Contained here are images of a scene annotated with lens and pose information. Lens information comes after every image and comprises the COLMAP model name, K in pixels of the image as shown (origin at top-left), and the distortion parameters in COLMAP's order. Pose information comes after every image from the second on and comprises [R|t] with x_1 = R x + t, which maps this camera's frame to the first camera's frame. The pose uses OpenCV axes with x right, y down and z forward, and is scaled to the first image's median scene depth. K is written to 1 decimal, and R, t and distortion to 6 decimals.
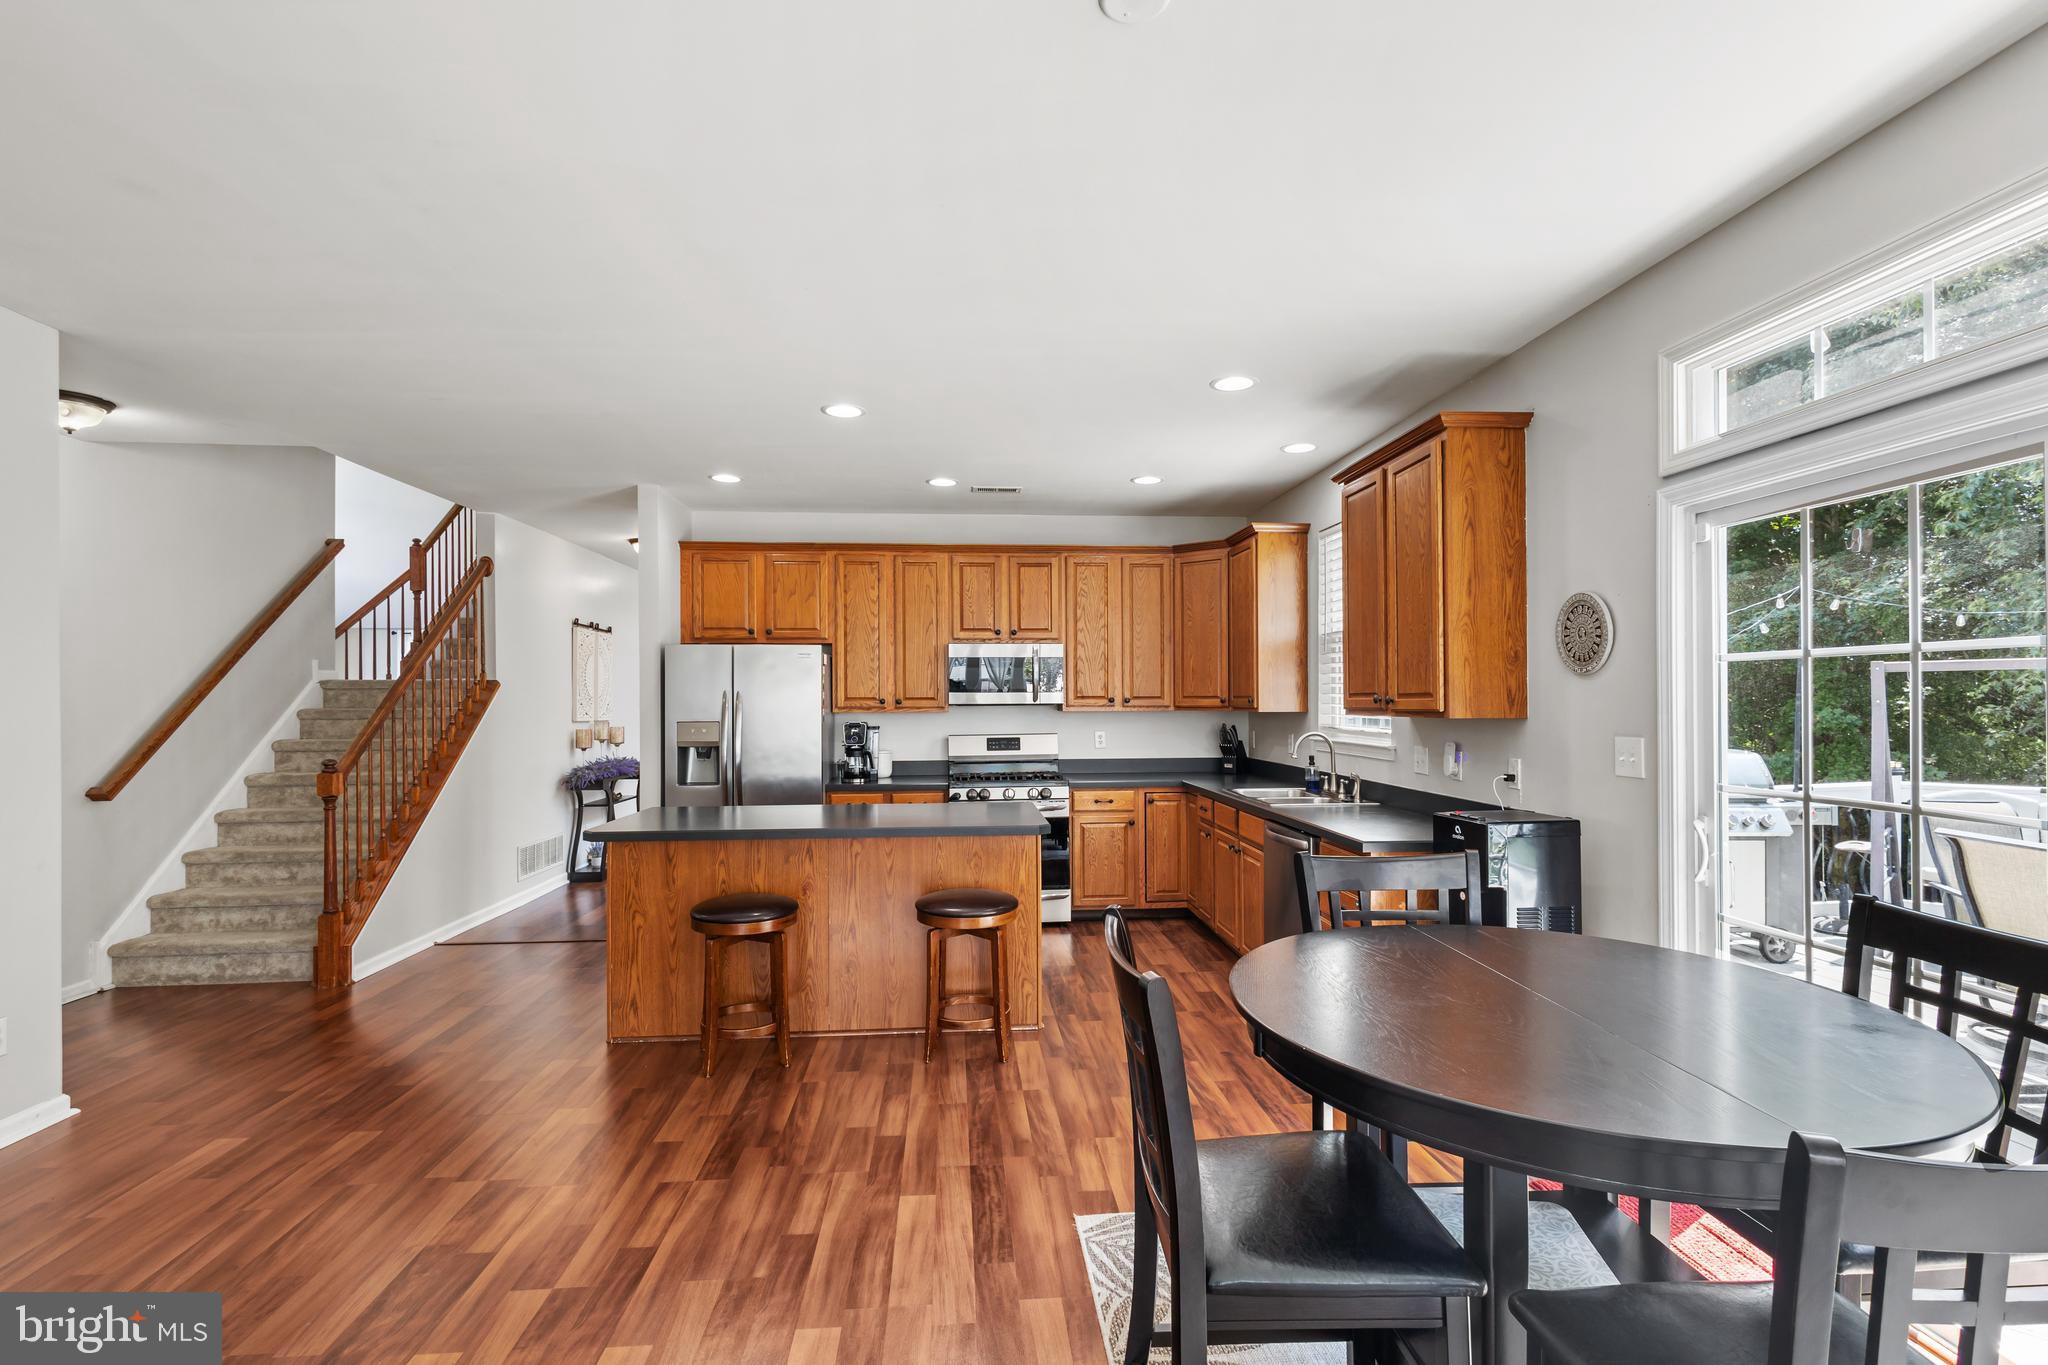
lens RADIAL K [[964.8, 0, 1018.4], [0, 964.8, 690.6], [0, 0, 1]] dist [0.003584, -0.000857]
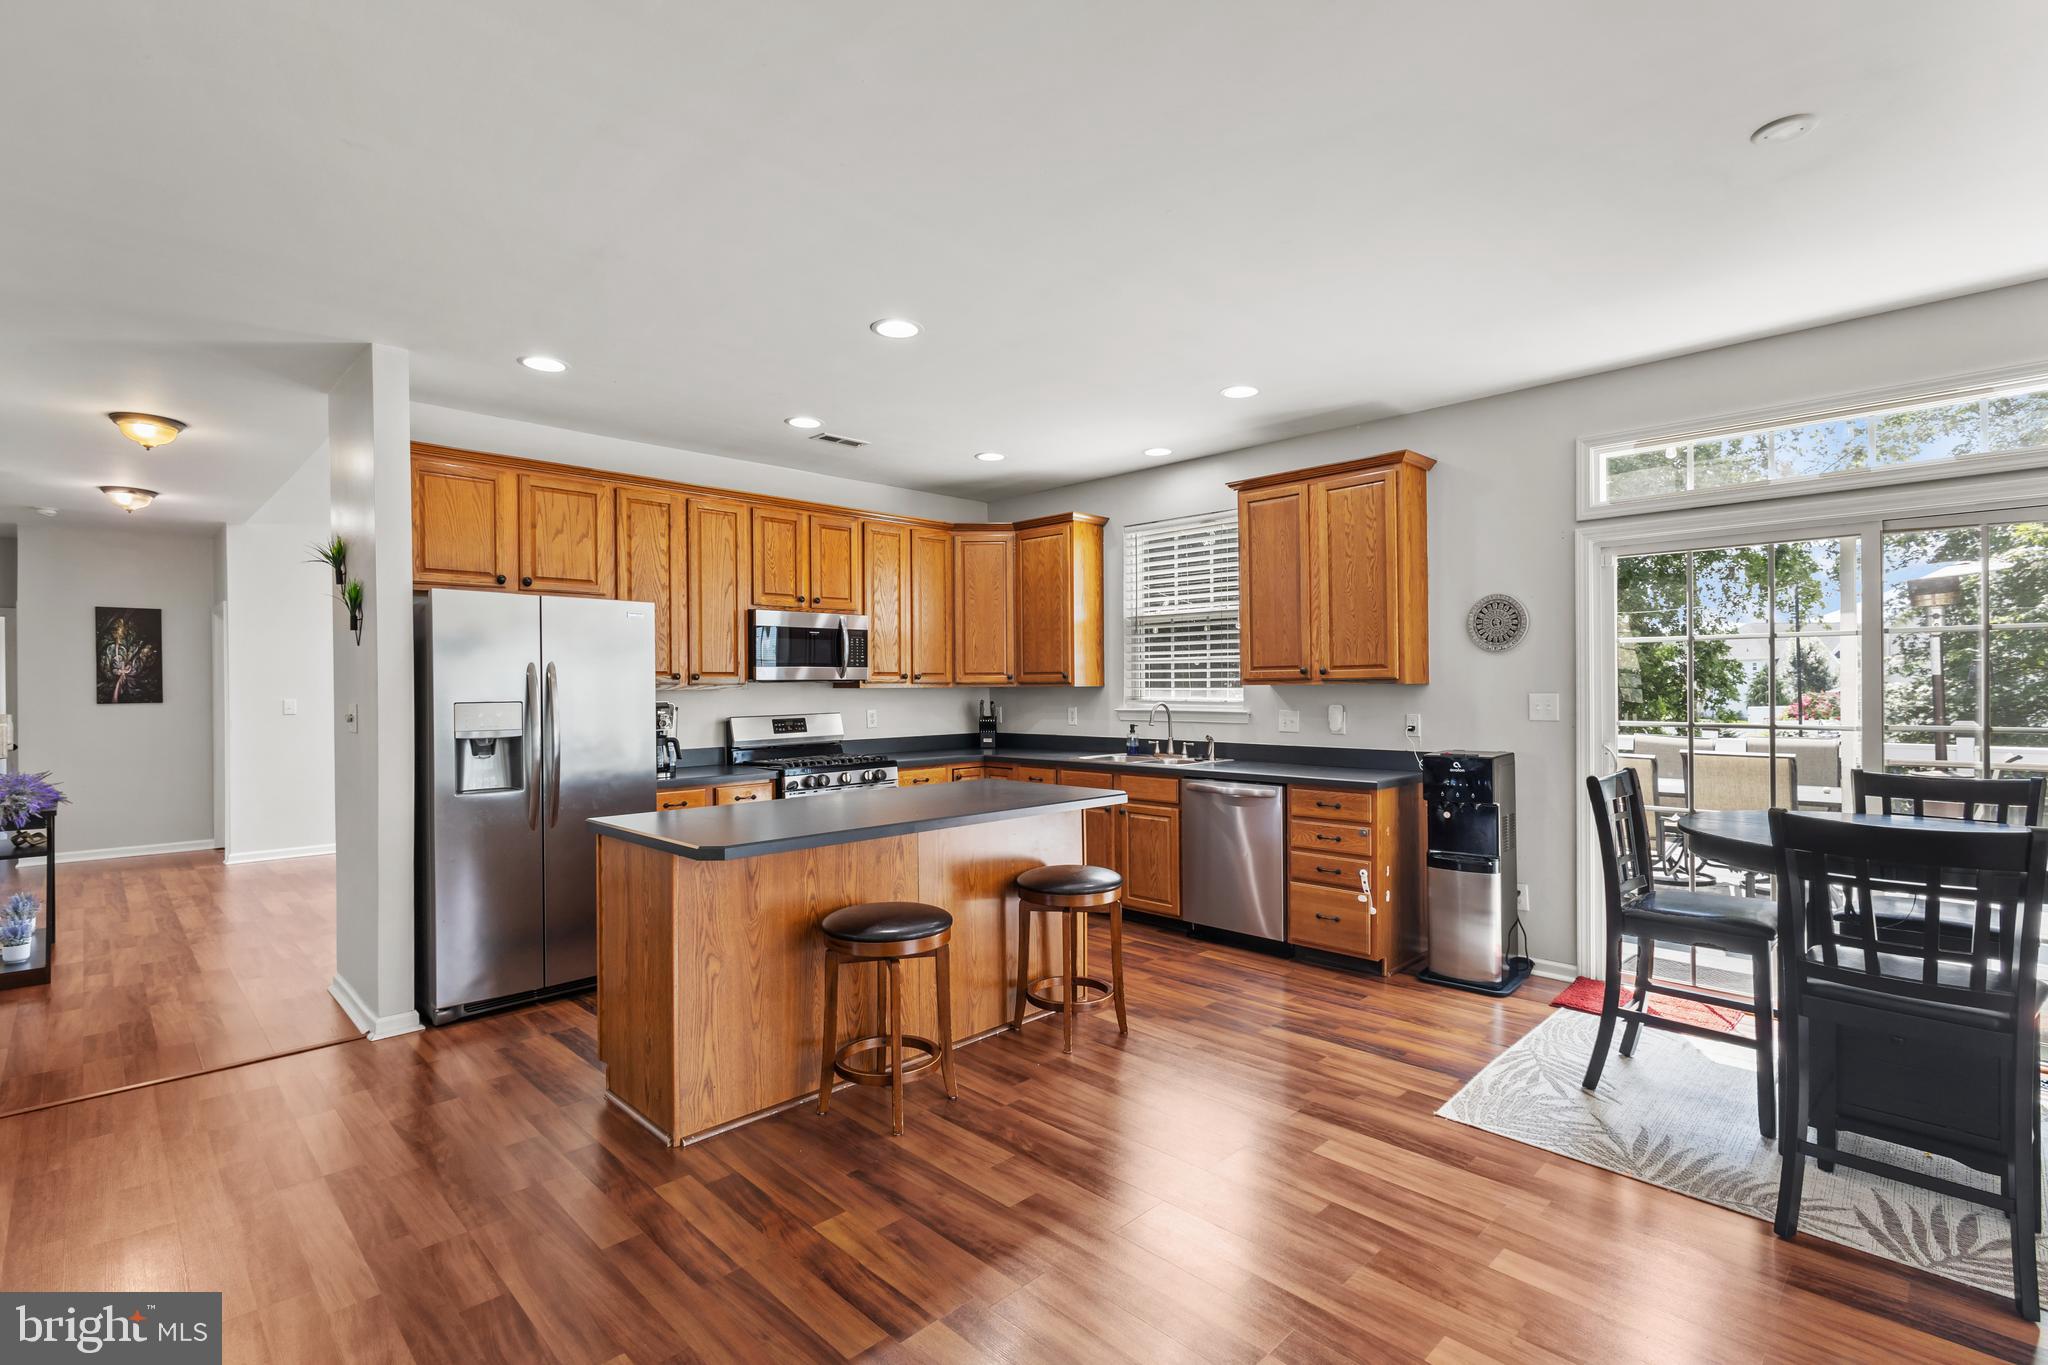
lens RADIAL K [[964.8, 0, 1021.2], [0, 964.8, 683.3], [0, 0, 1]] dist [0.003584, -0.000857]
pose [[0.755968, 0.000891, 0.654608, -0.624496], [-0.001561, 0.999999, 0.000443, 0.022251], [-0.654607, -0.001357, 0.755968, 0.270927]]
